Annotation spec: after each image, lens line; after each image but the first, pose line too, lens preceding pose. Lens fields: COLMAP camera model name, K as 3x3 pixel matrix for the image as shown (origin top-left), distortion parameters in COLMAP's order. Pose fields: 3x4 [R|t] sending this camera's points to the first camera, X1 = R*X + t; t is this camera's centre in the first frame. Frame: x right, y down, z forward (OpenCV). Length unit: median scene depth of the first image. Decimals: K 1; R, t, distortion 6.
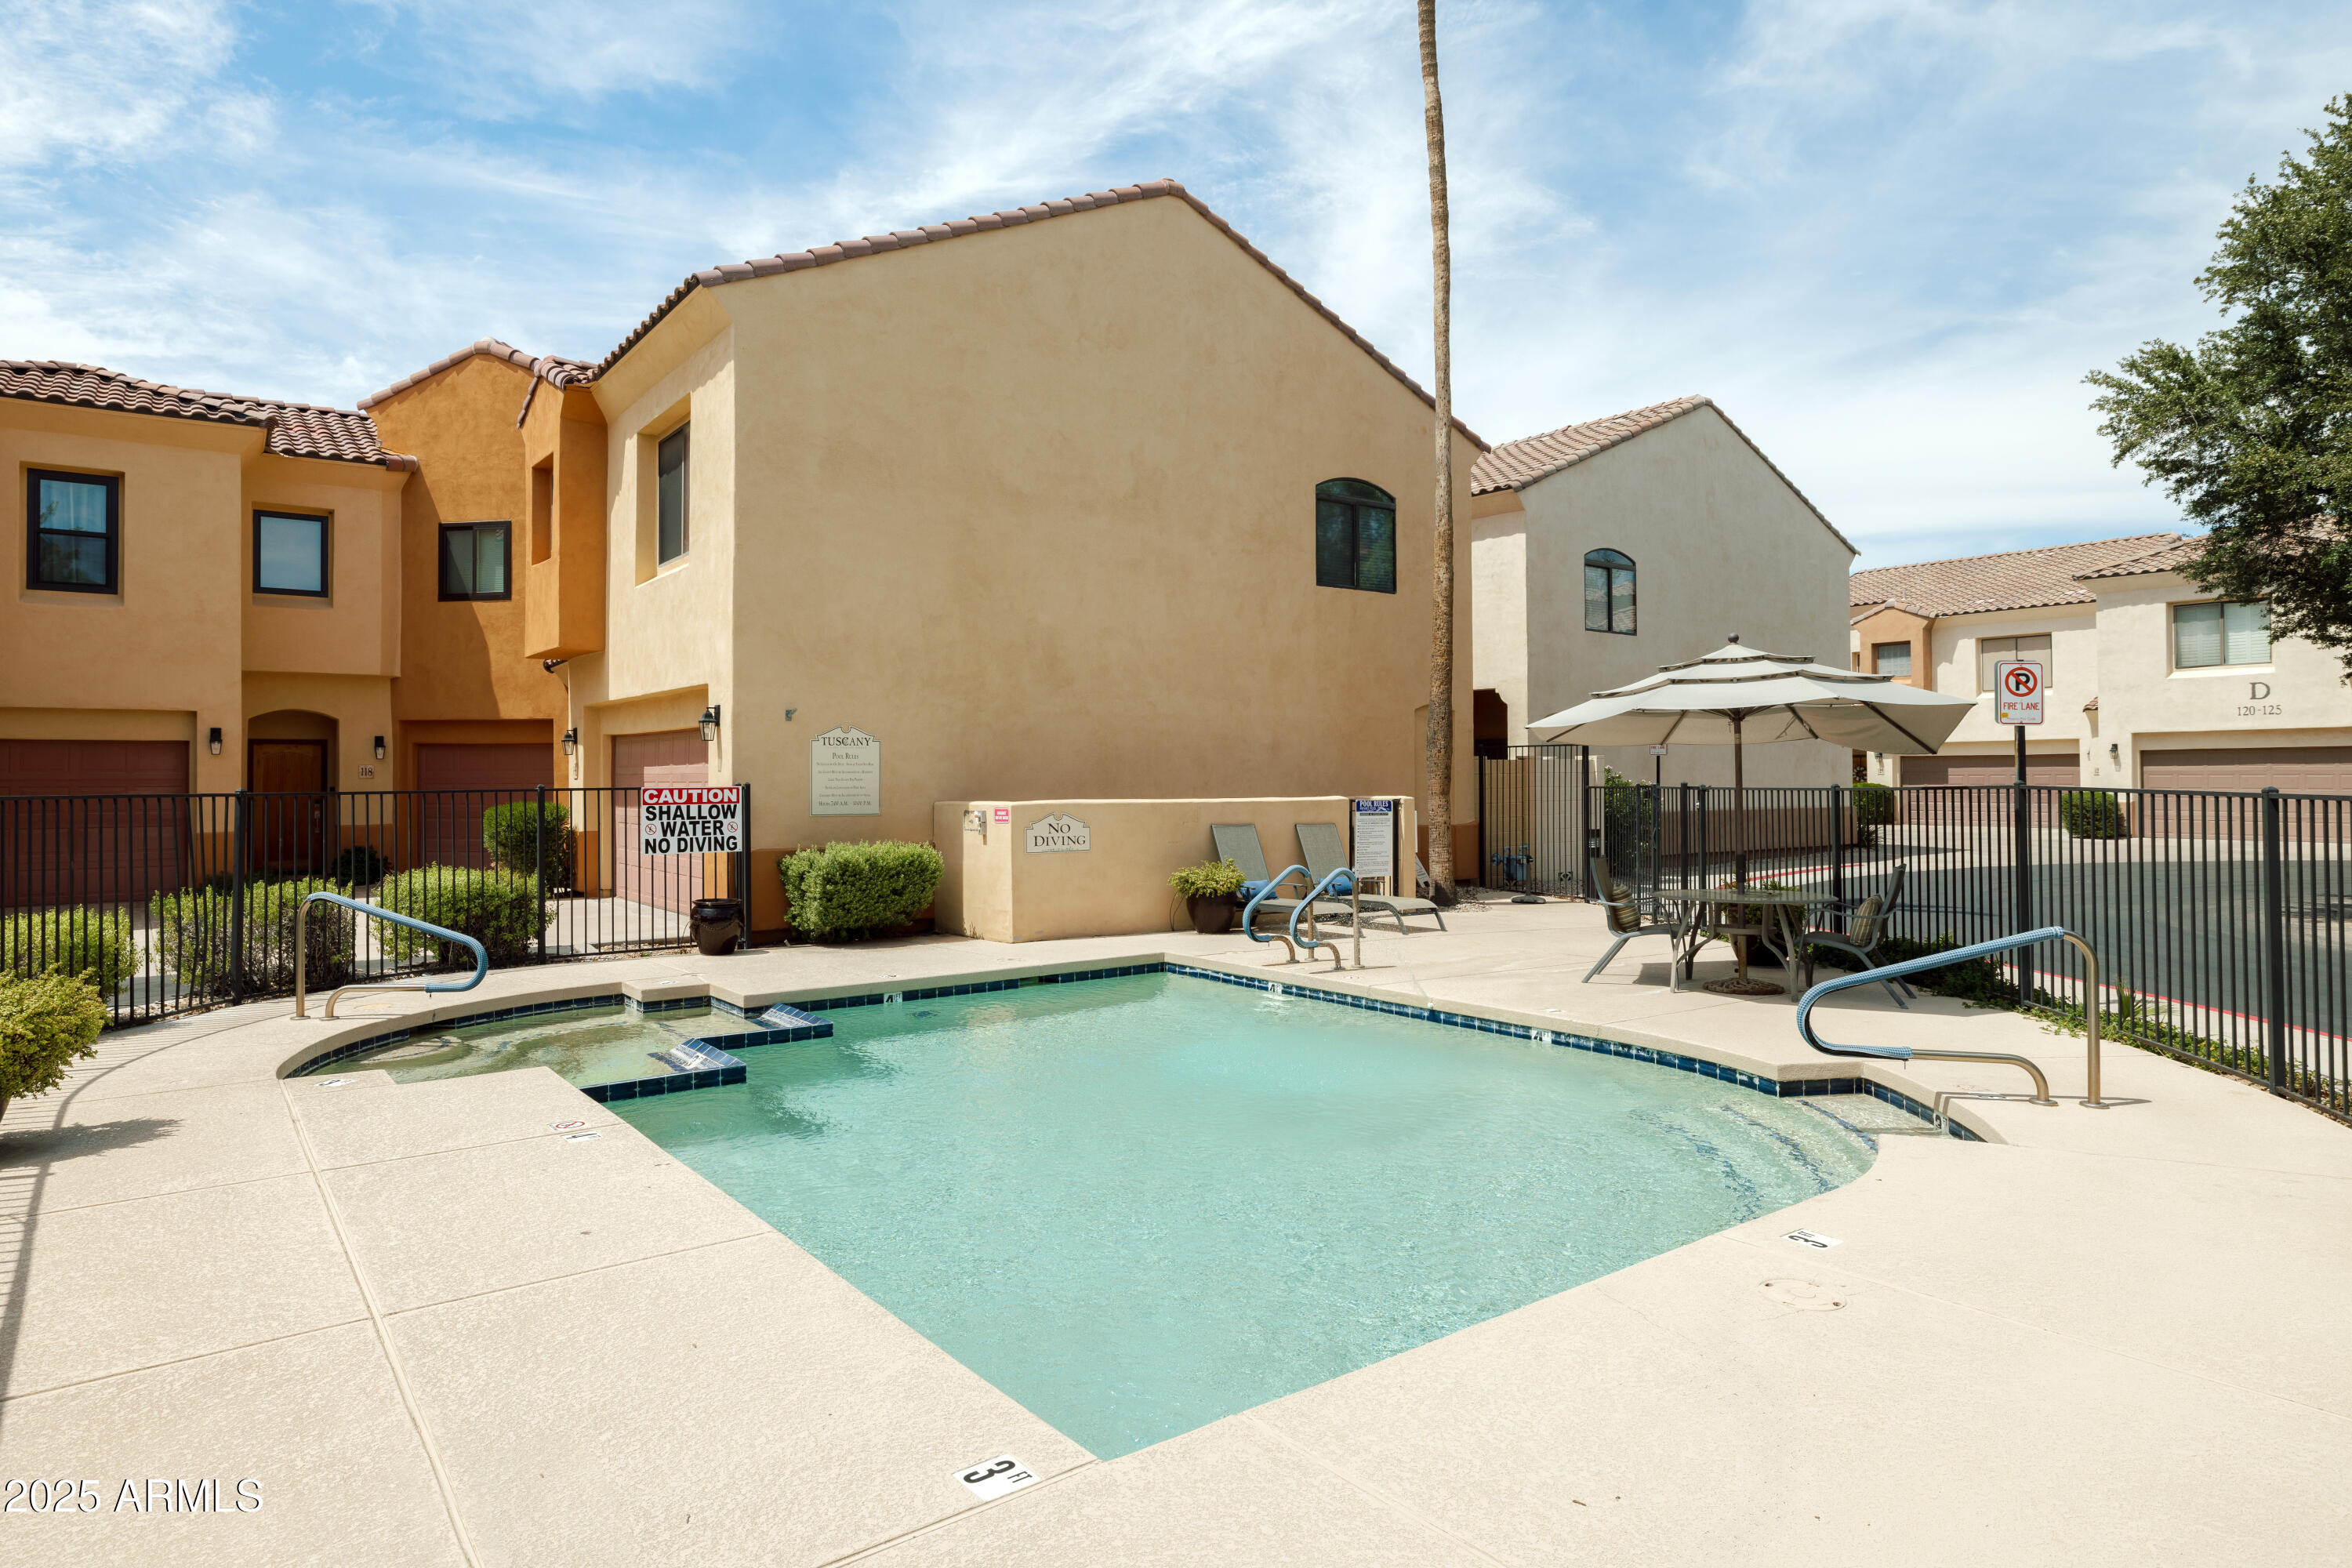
lens RADIAL K [[1336.3, 0, 1177.6], [0, 1336.3, 762.2], [0, 0, 1]] dist [-0.001649, 0.005557]
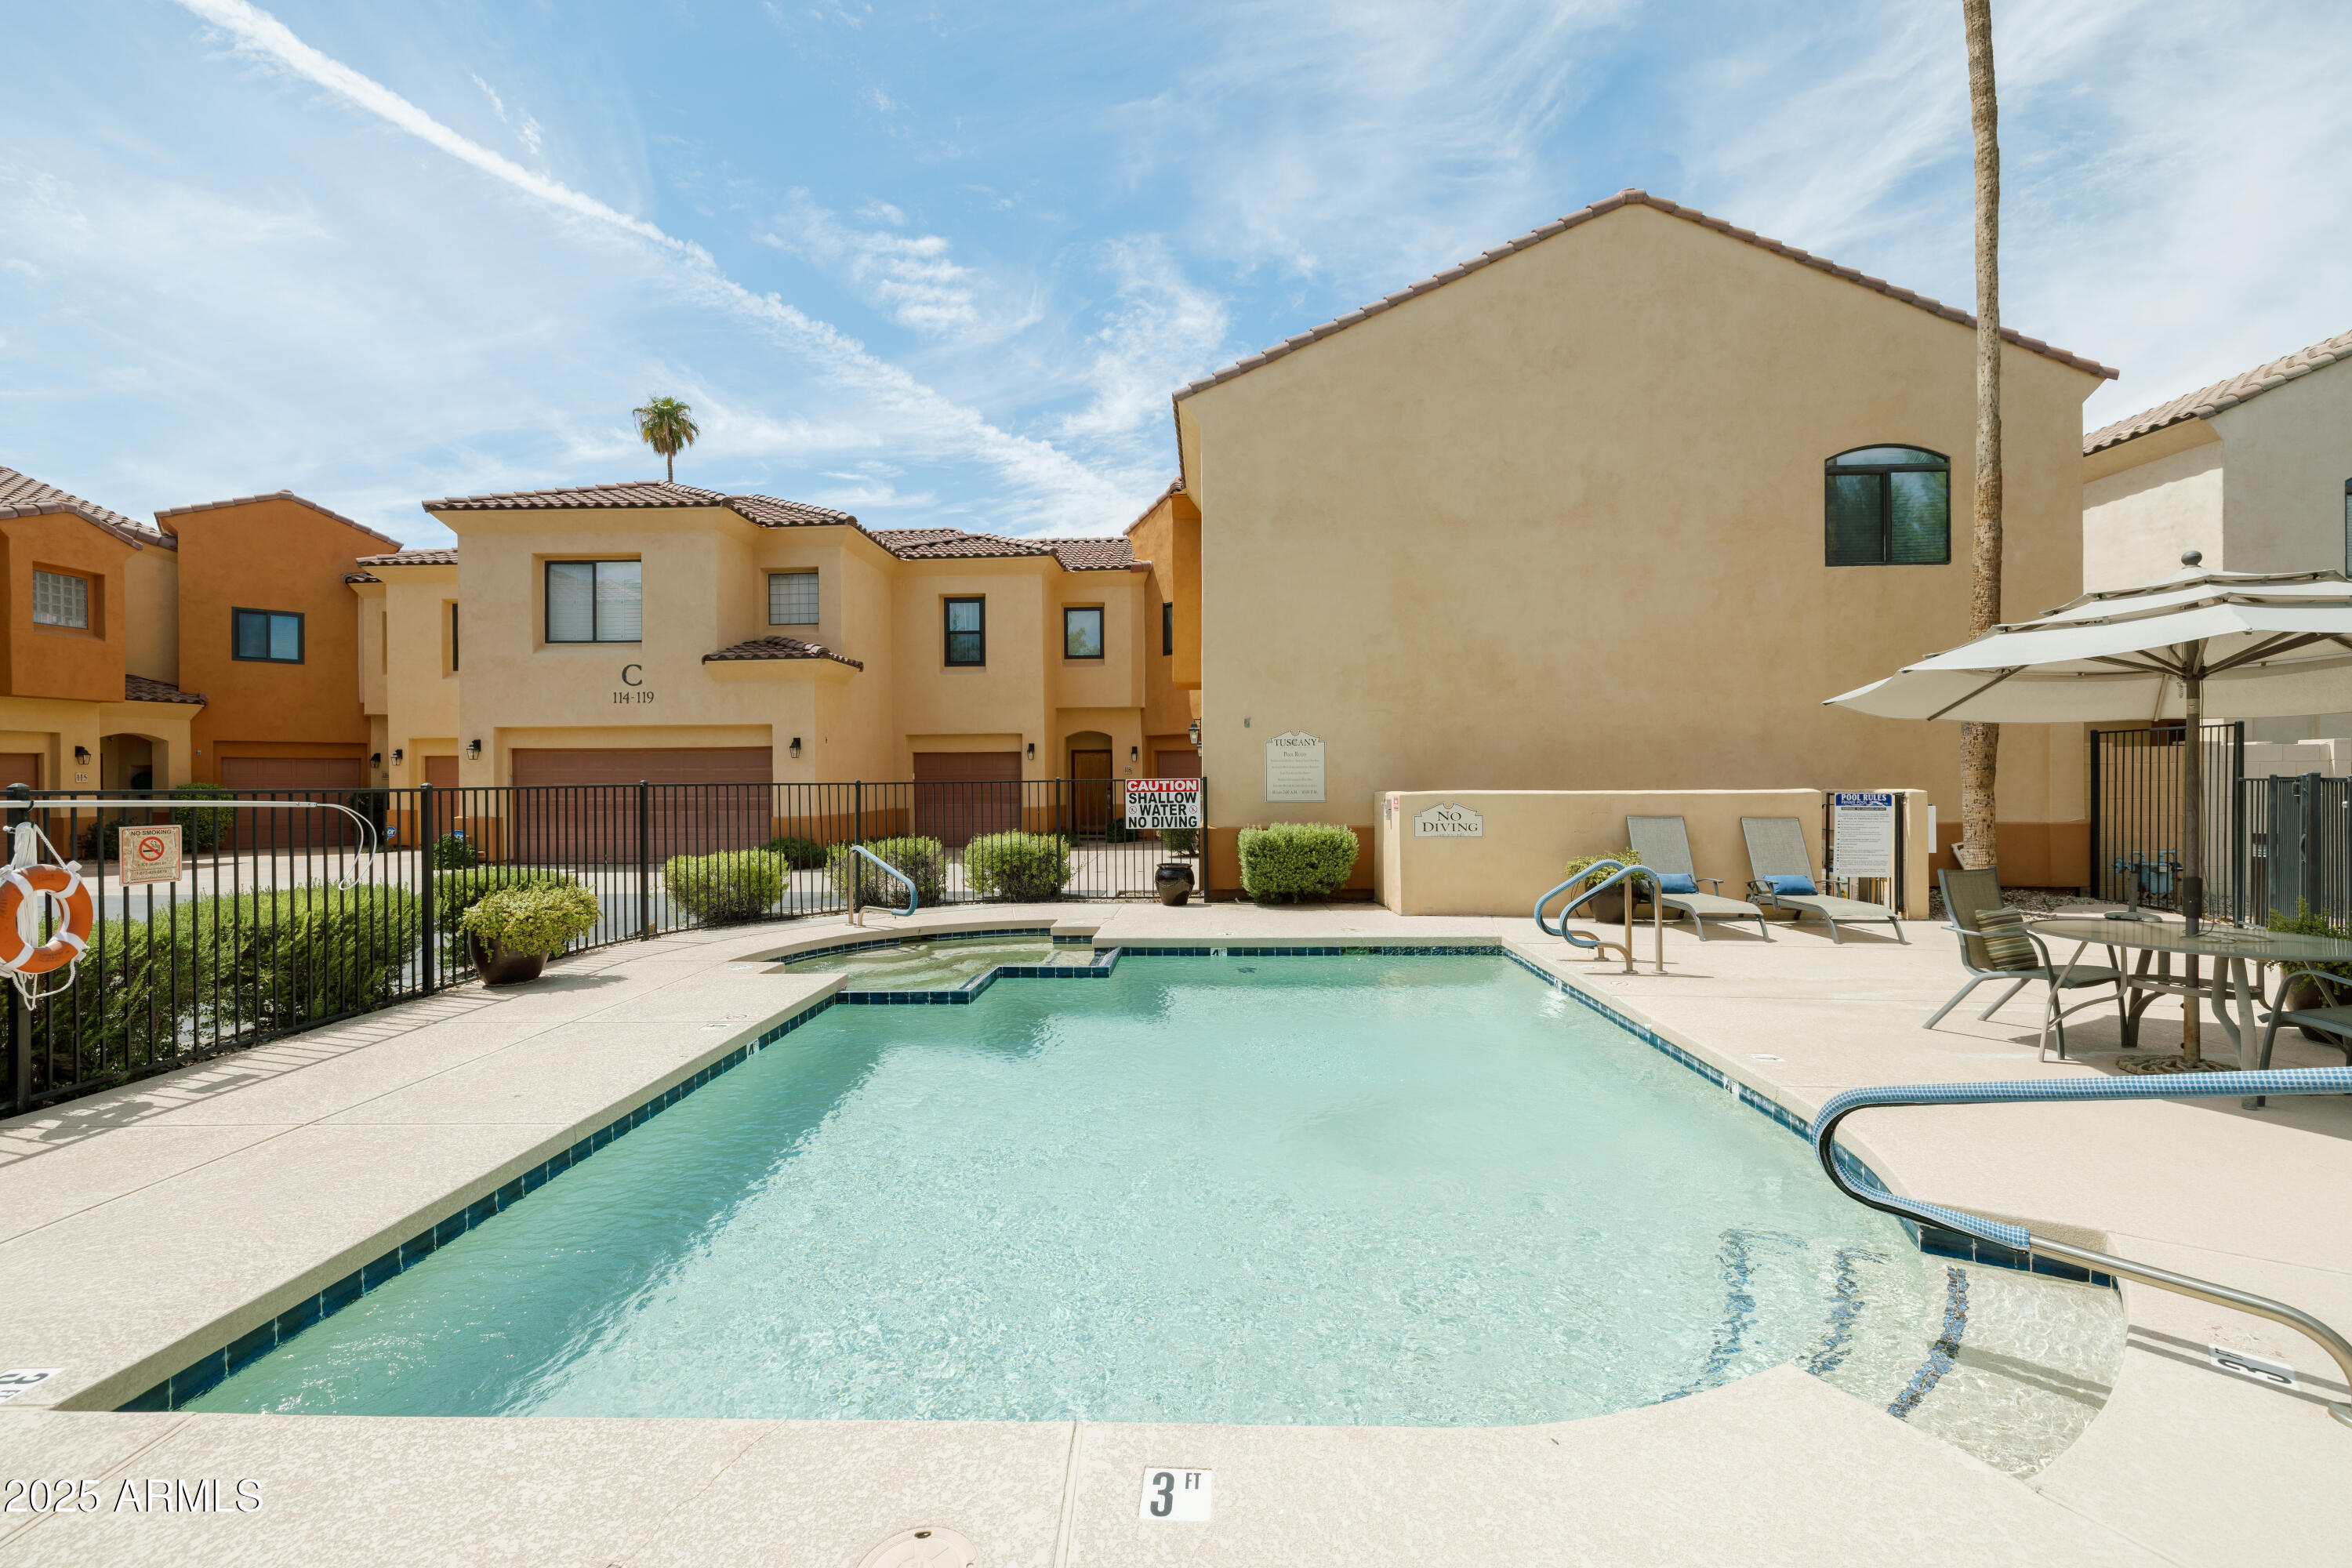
lens RADIAL K [[995.3, 0, 1174.5], [0, 995.3, 785.7], [0, 0, 1]] dist [0.003145, 0.001760]
pose [[0.784252, 0.003417, -0.620432, 0.221701], [0.010936, 0.999753, 0.019330, 0.005400], [0.620345, -0.021944, 0.784022, 0.190854]]
